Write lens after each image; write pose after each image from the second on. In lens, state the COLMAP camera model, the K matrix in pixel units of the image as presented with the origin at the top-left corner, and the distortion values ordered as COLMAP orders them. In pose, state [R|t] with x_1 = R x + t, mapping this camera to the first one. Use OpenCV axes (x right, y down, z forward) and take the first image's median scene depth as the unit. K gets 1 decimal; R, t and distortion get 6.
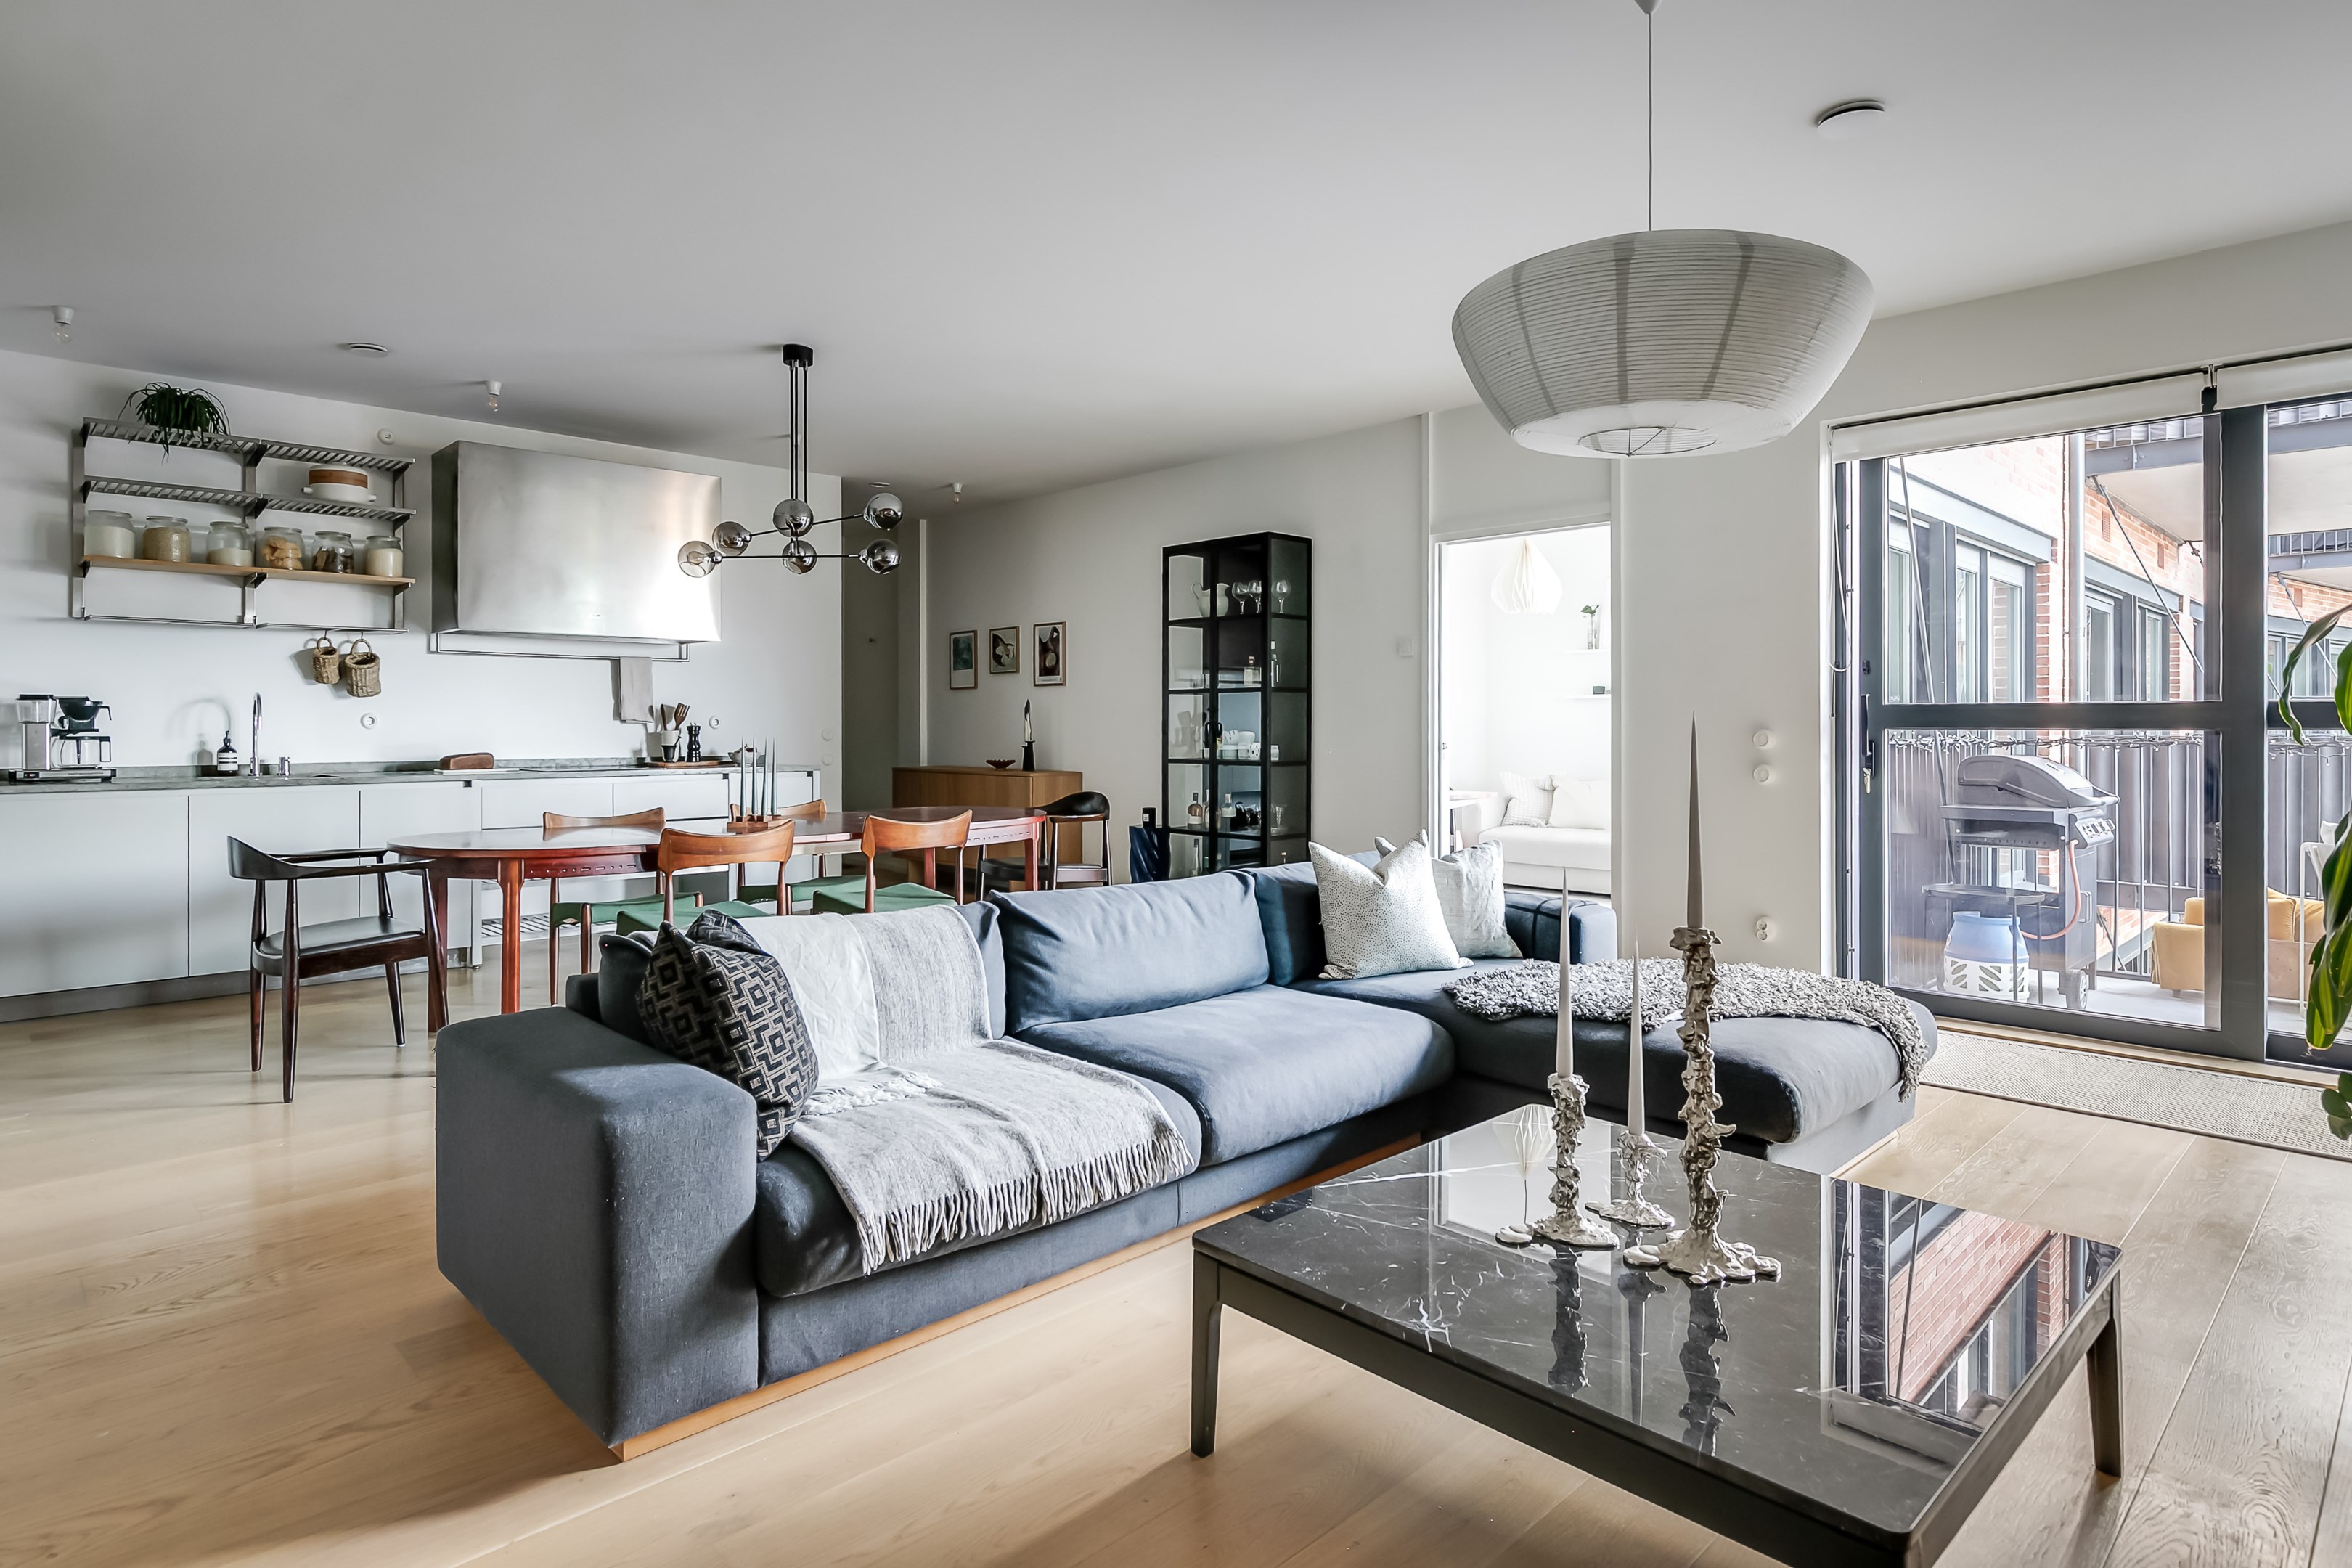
lens RADIAL K [[1265.6, 0, 1135.2], [0, 1265.6, 730.7], [0, 0, 1]] dist [-0.000307, 0.000271]
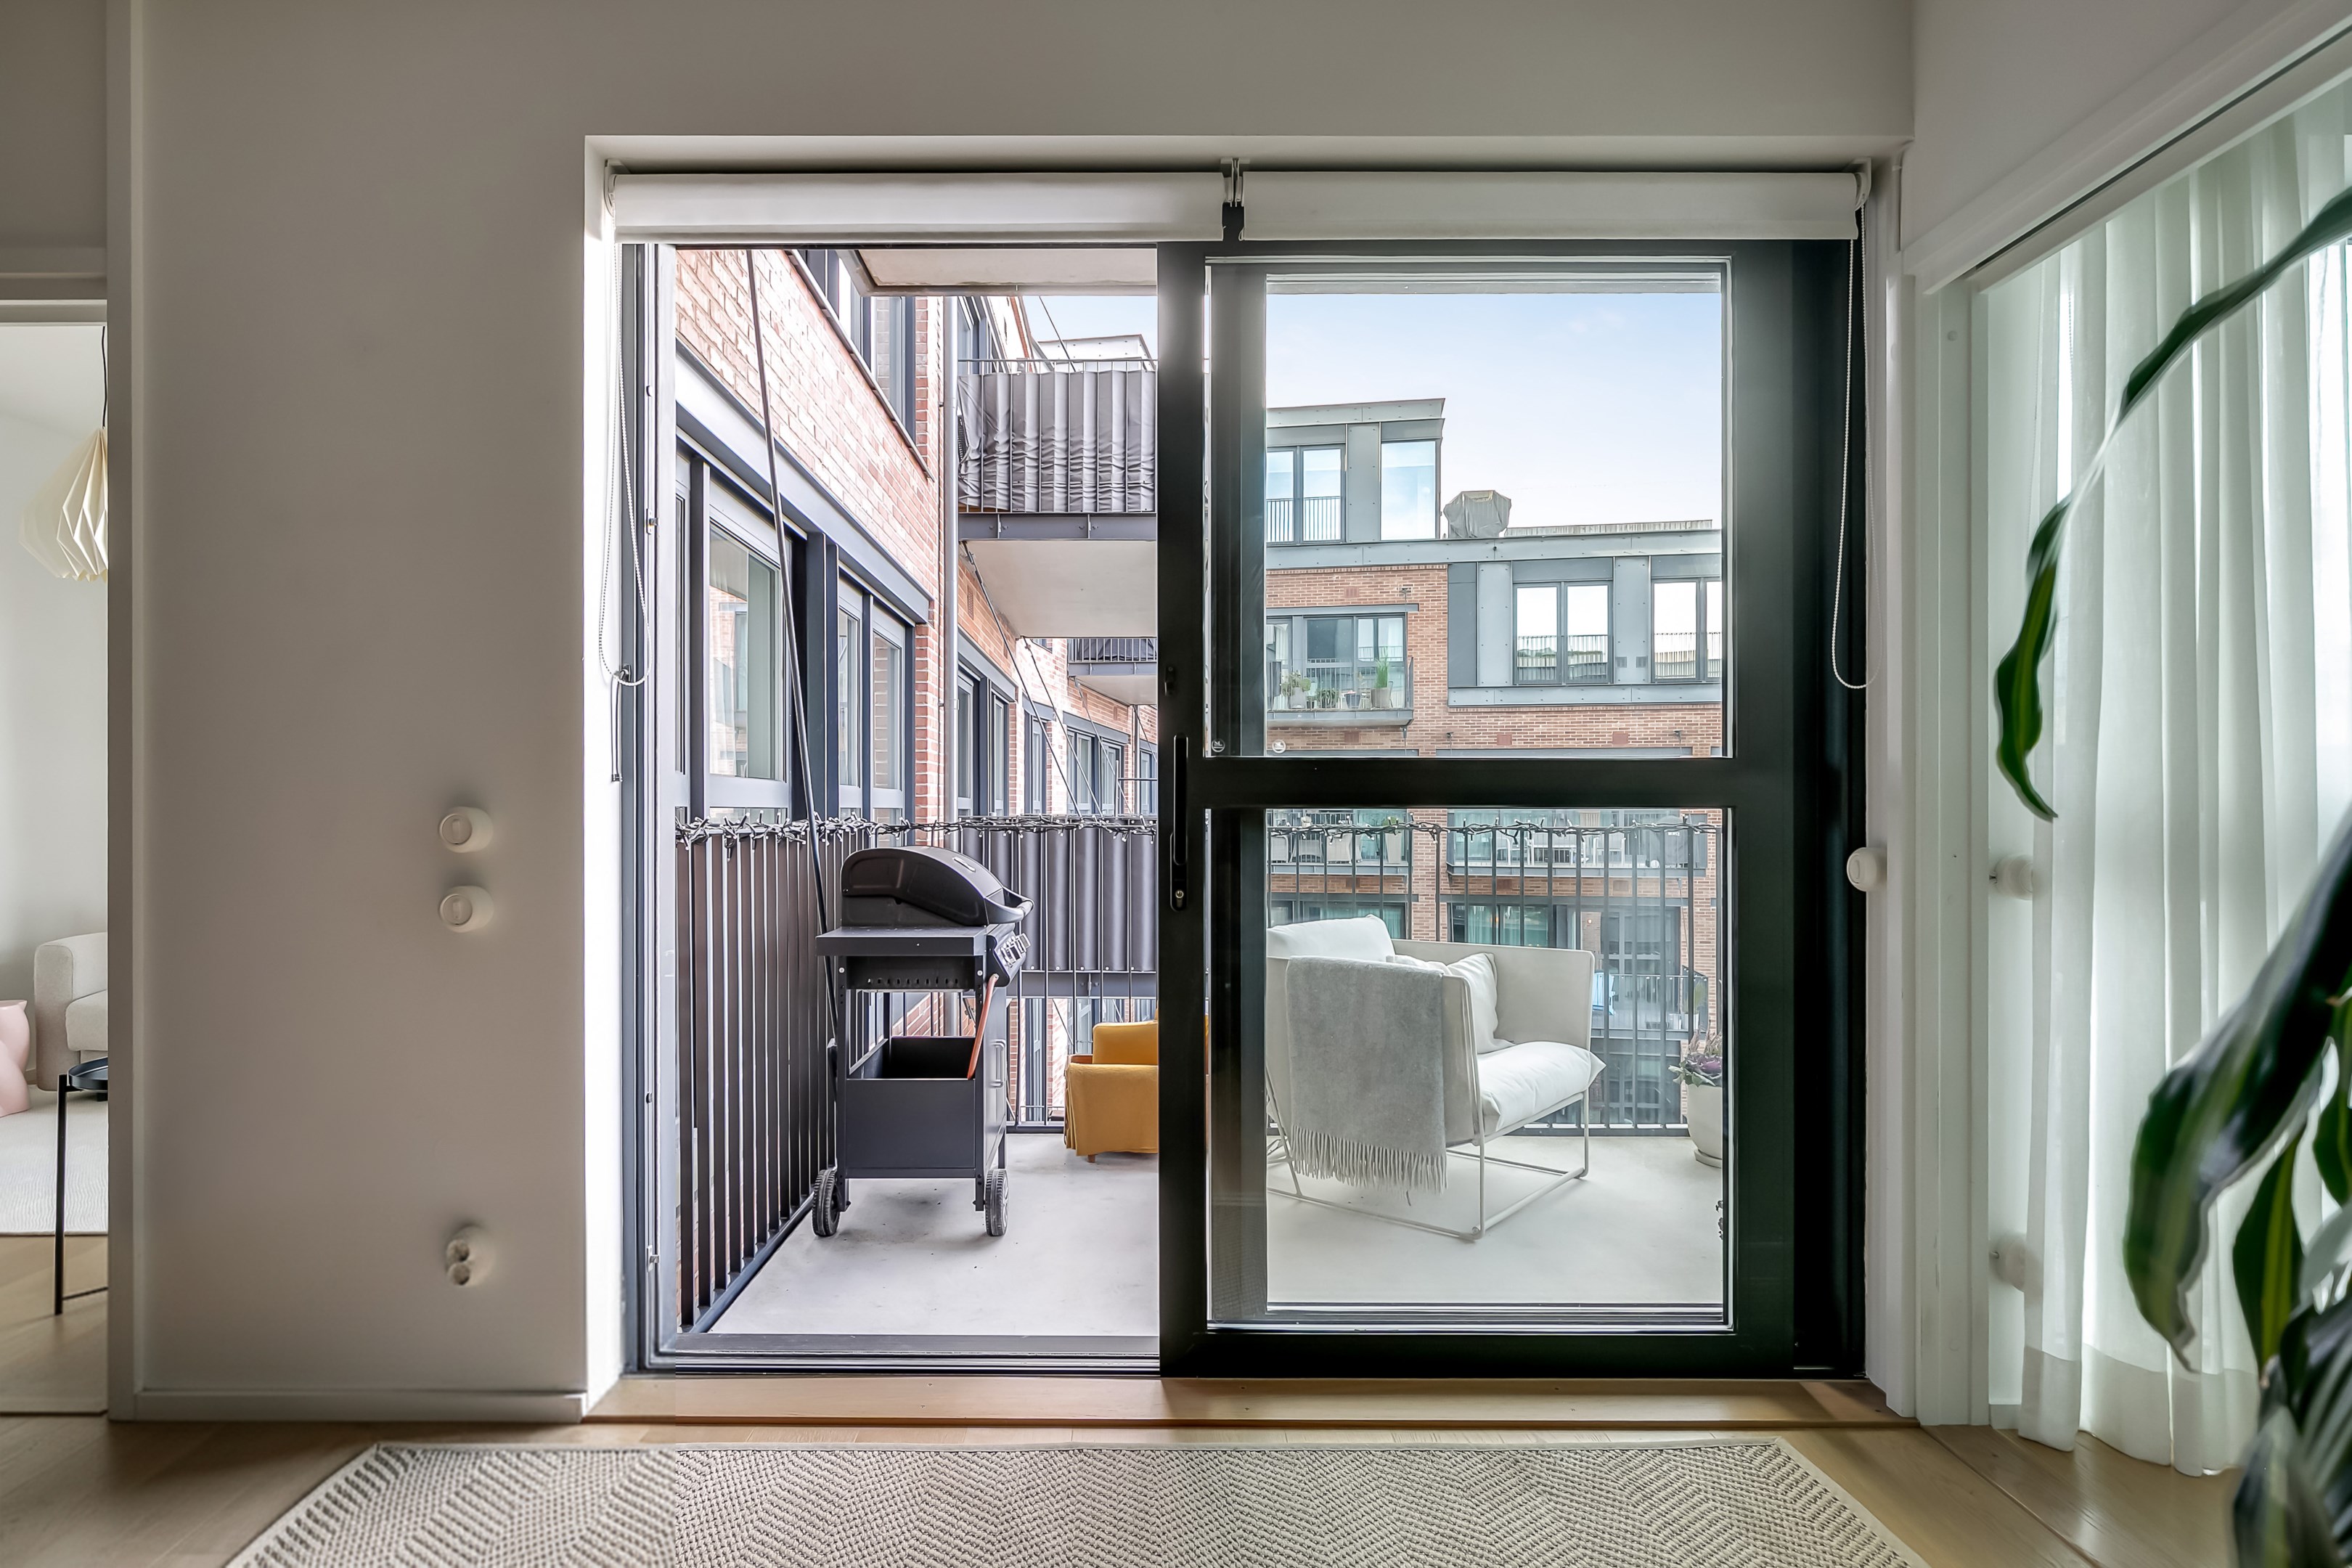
lens RADIAL K [[1306.6, 0, 1176.0], [0, 1306.6, 784.0], [0, 0, 1]] dist [-0.001286, -0.000466]
pose [[0.674143, 0.013469, 0.738478, 0.282985], [0.003761, 0.999758, -0.021667, 0.001154], [-0.738591, 0.017384, 0.673930, 0.441064]]
